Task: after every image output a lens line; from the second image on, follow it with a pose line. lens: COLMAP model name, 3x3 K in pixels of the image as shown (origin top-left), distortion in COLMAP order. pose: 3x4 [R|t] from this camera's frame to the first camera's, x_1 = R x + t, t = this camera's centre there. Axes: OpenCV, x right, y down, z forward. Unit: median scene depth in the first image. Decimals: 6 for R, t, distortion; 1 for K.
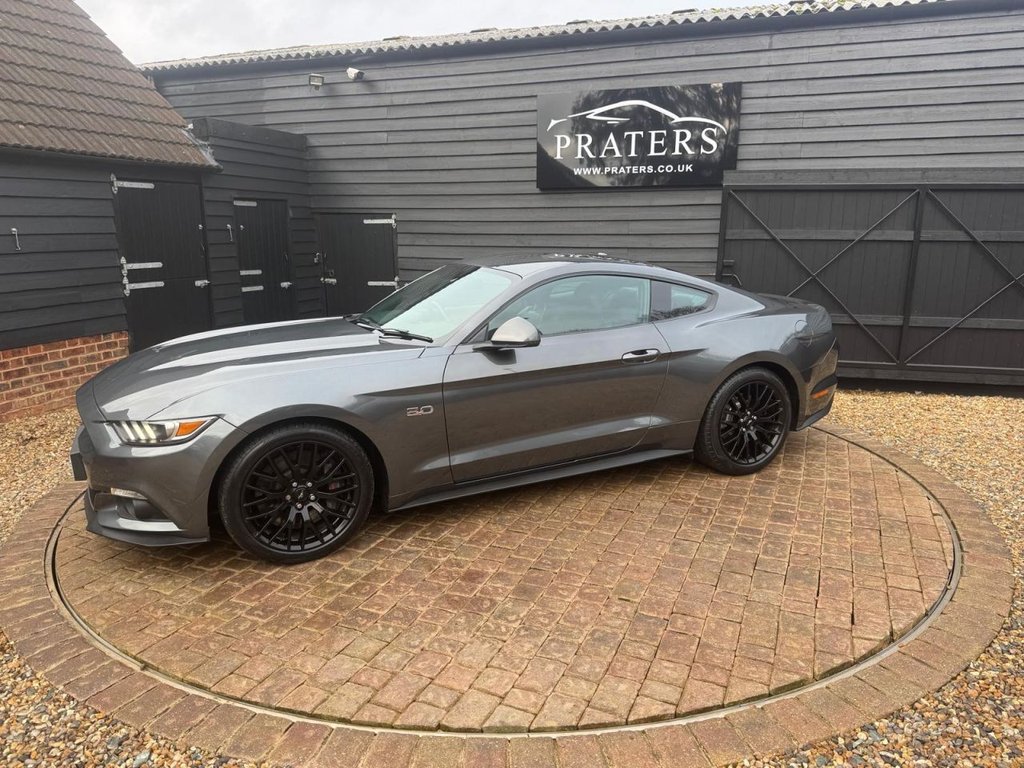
lens RADIAL K [[745.0, 0, 516.0], [0, 745.0, 382.0], [0, 0, 1]] dist [0.011145, -0.016536]
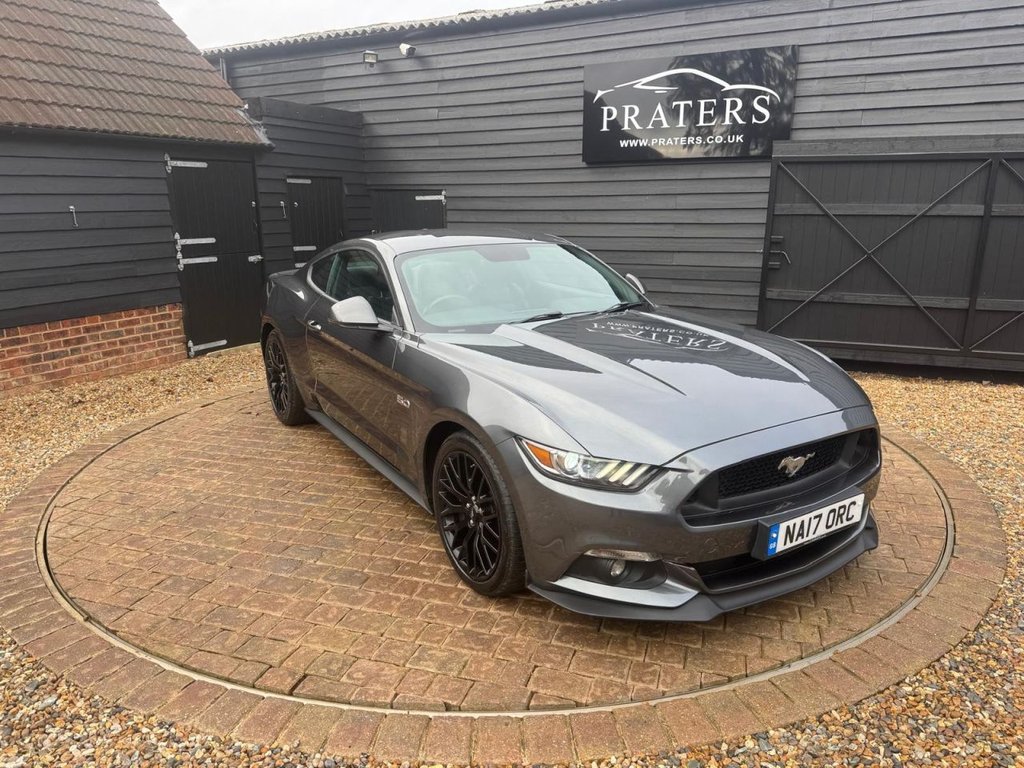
lens RADIAL K [[746.0, 0, 517.2], [0, 746.0, 384.1], [0, 0, 1]] dist [0.004614, -0.008702]
pose [[0.990462, 0.027802, -0.134955, 0.101016], [-0.023343, 0.999132, 0.034507, -0.001872], [0.135798, -0.031028, 0.990251, 0.014431]]
